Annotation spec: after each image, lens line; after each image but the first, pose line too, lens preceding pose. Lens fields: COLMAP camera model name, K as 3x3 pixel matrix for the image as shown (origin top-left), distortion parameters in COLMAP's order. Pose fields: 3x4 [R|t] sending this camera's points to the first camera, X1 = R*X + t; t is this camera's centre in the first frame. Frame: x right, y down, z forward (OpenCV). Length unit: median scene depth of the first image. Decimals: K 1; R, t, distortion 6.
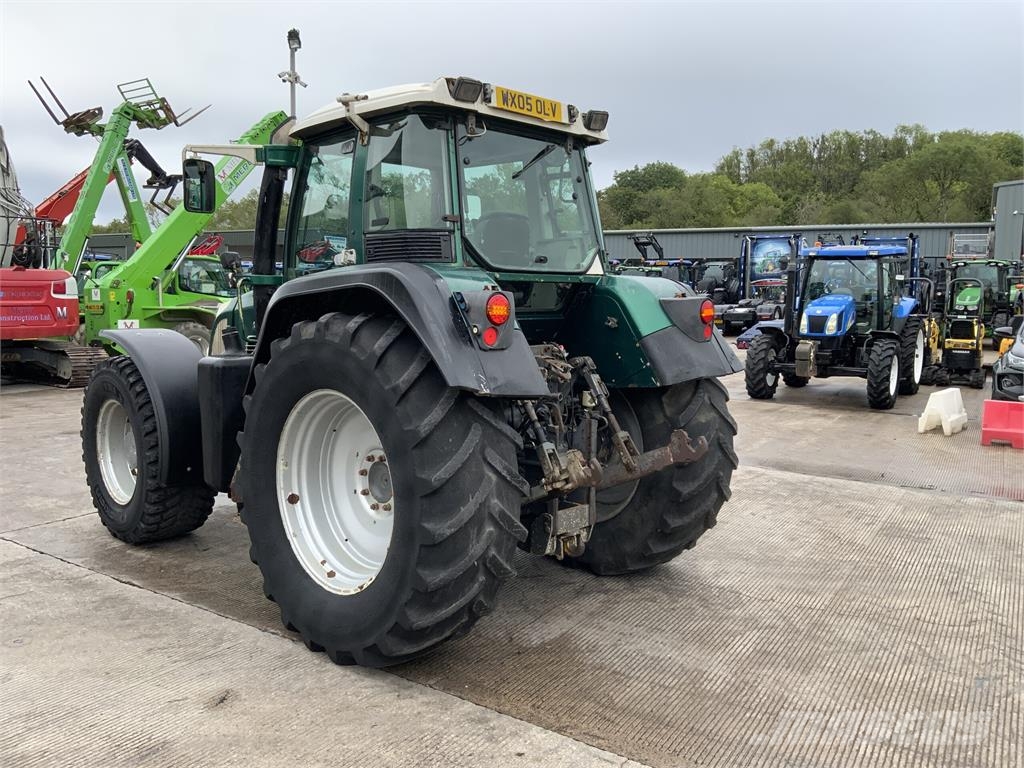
lens RADIAL K [[847.3, 0, 509.2], [0, 847.3, 374.5], [0, 0, 1]] dist [0.062401, -0.122722]
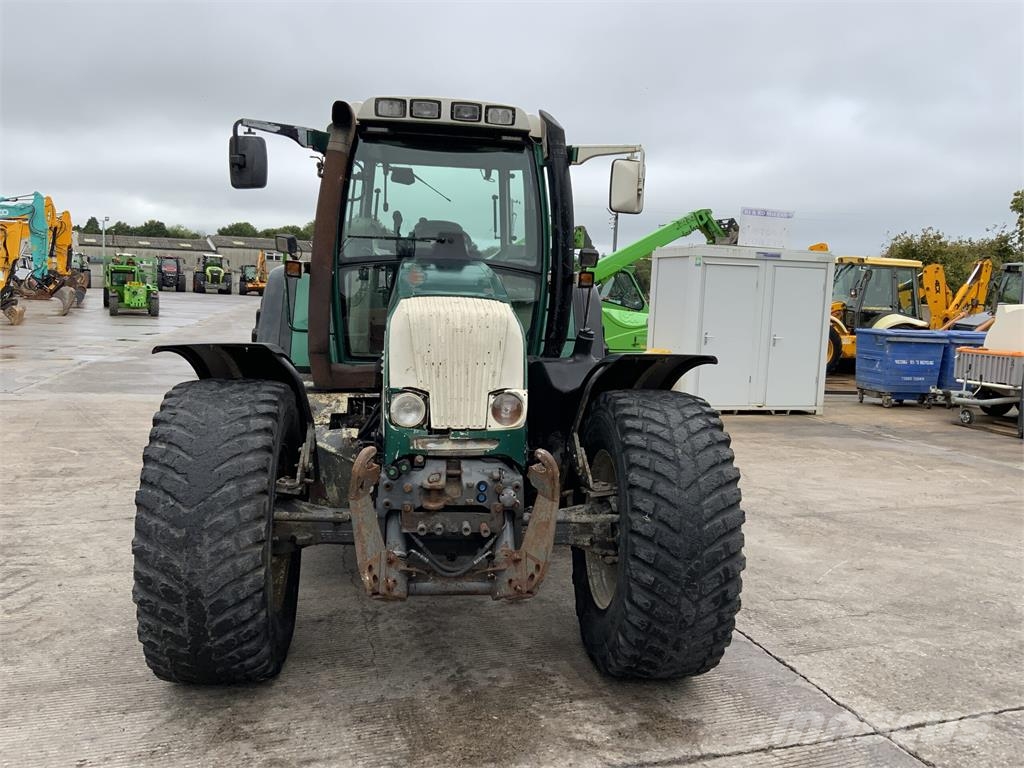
lens RADIAL K [[847.3, 0, 513.7], [0, 847.3, 380.8], [0, 0, 1]] dist [0.062401, -0.122722]
pose [[-0.782612, -0.115767, 0.611651, -0.930694], [0.006948, 0.980870, 0.194538, -0.201568], [-0.622472, 0.156498, -0.766836, 1.968243]]
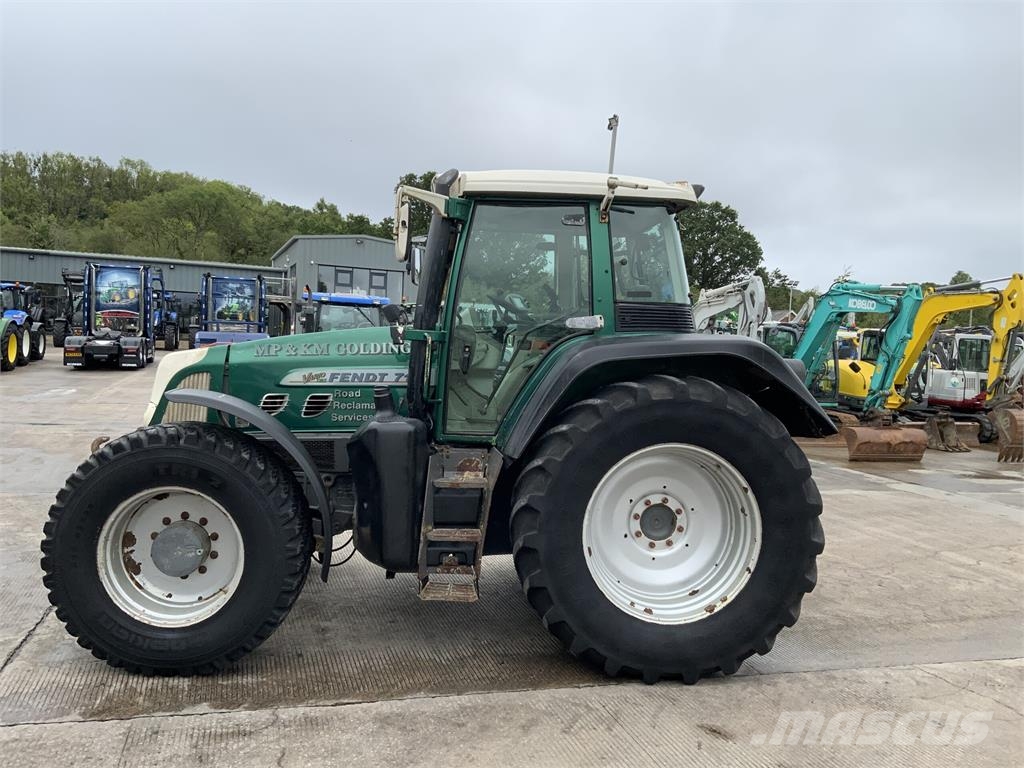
lens RADIAL K [[847.3, 0, 508.6], [0, 847.3, 374.6], [0, 0, 1]] dist [0.062401, -0.122722]
pose [[0.649716, -0.013373, 0.760059, -1.021738], [0.039410, 0.999093, -0.016110, -0.053985], [-0.759155, 0.040421, 0.649654, 0.359576]]
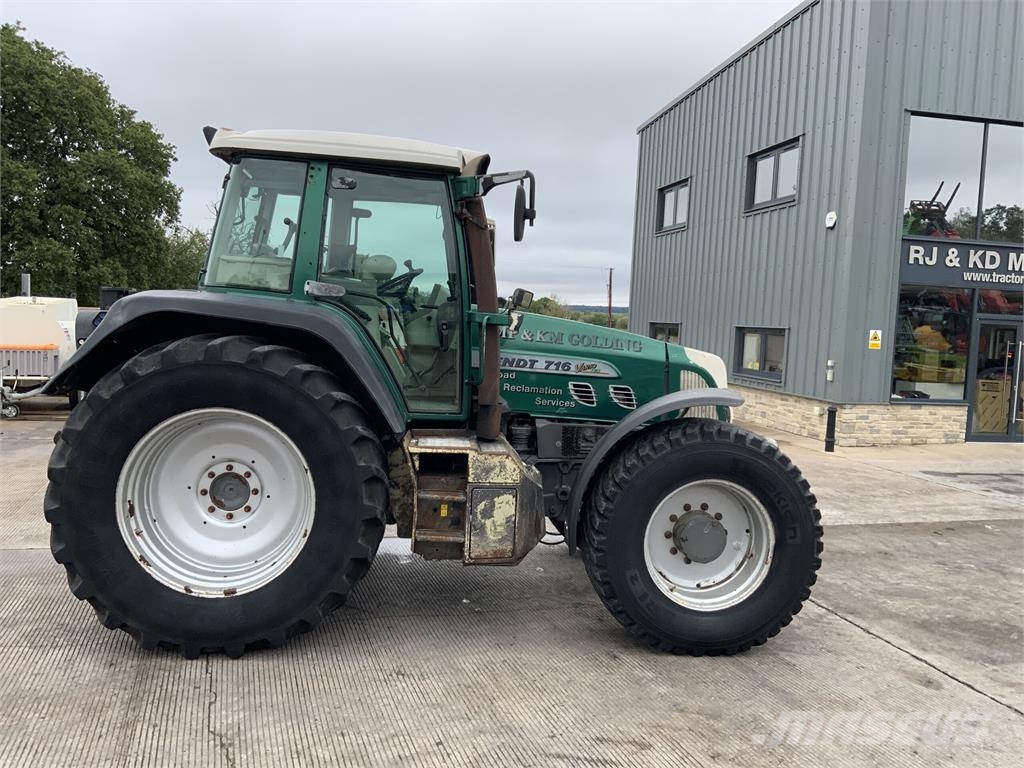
lens RADIAL K [[847.3, 0, 509.2], [0, 847.3, 379.3], [0, 0, 1]] dist [0.062401, -0.122722]
pose [[-0.636583, 0.008006, -0.771166, 0.664513], [-0.128198, 0.984935, 0.116051, -0.187140], [0.760478, 0.172738, -0.625967, 1.975863]]
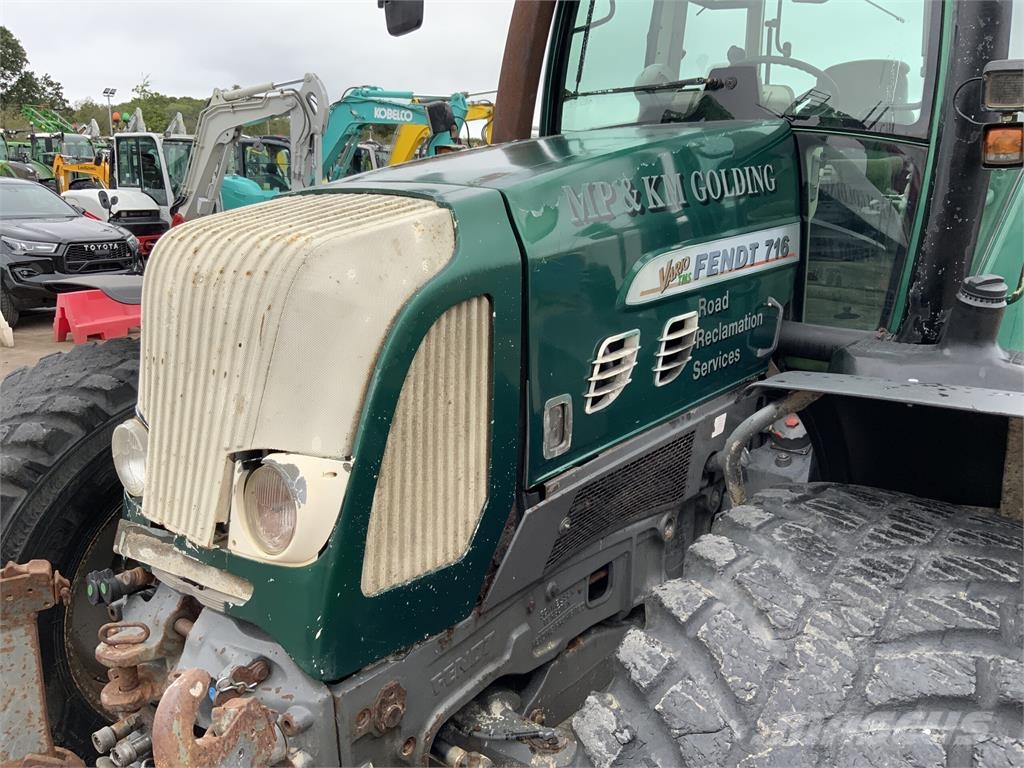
lens RADIAL K [[847.3, 0, 504.0], [0, 847.3, 388.3], [0, 0, 1]] dist [0.062401, -0.122722]
pose [[-0.093514, -0.248192, 0.964187, -0.736174], [0.084807, 0.962925, 0.256092, -0.133000], [-0.992000, 0.105718, -0.068998, 1.367812]]
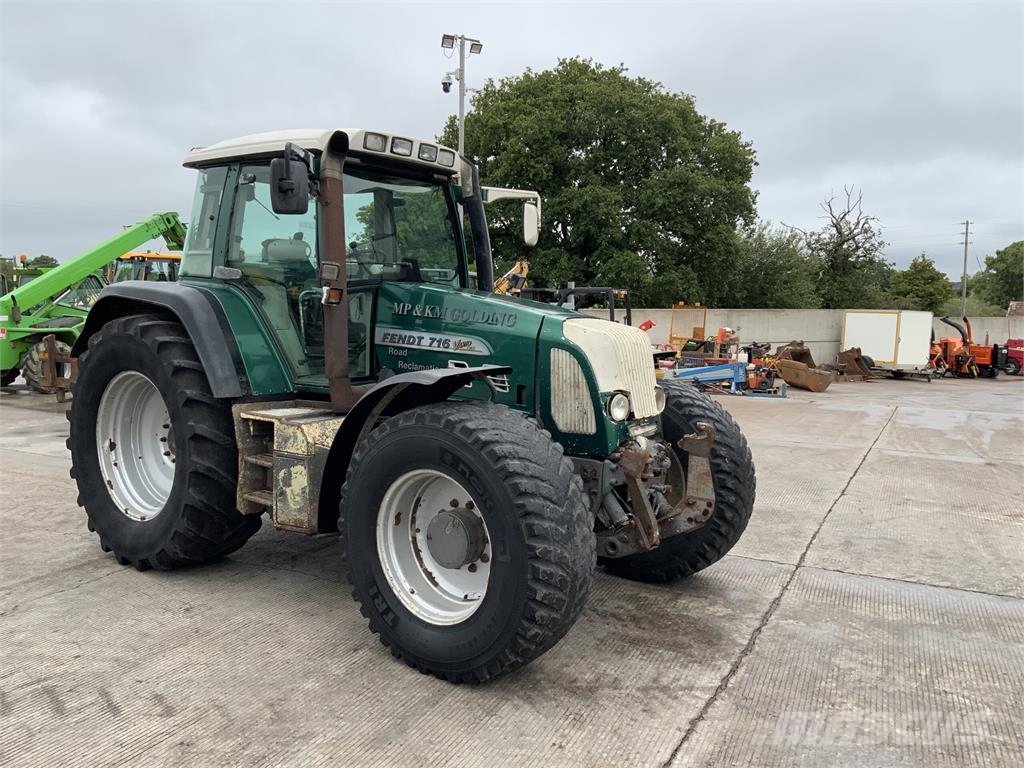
lens RADIAL K [[847.3, 0, 511.8], [0, 847.3, 381.4], [0, 0, 1]] dist [0.062401, -0.122722]
pose [[-0.992358, -0.020880, -0.121612, -0.199871], [-0.043142, 0.982087, 0.183423, -0.231924], [0.115603, 0.187268, -0.975483, 2.362245]]
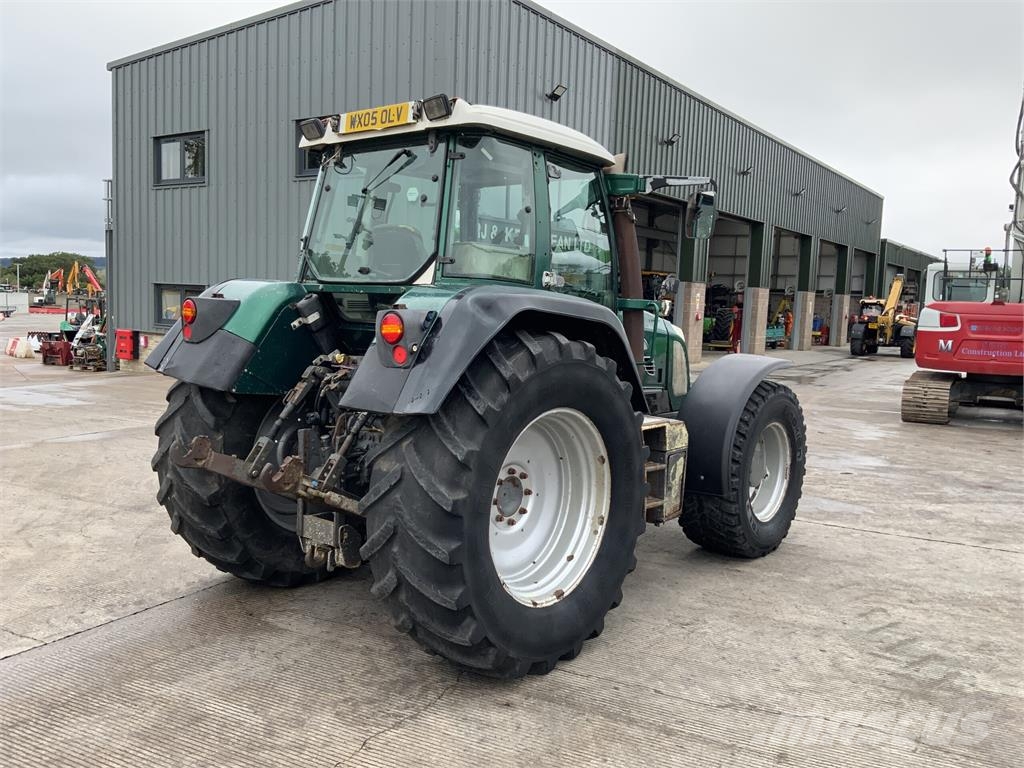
lens RADIAL K [[847.3, 0, 511.0], [0, 847.3, 376.5], [0, 0, 1]] dist [0.062401, -0.122722]
pose [[0.080359, 0.074698, -0.993963, 1.014444], [-0.125310, 0.990034, 0.064272, -0.094576], [0.988858, 0.119389, 0.088919, 1.055142]]
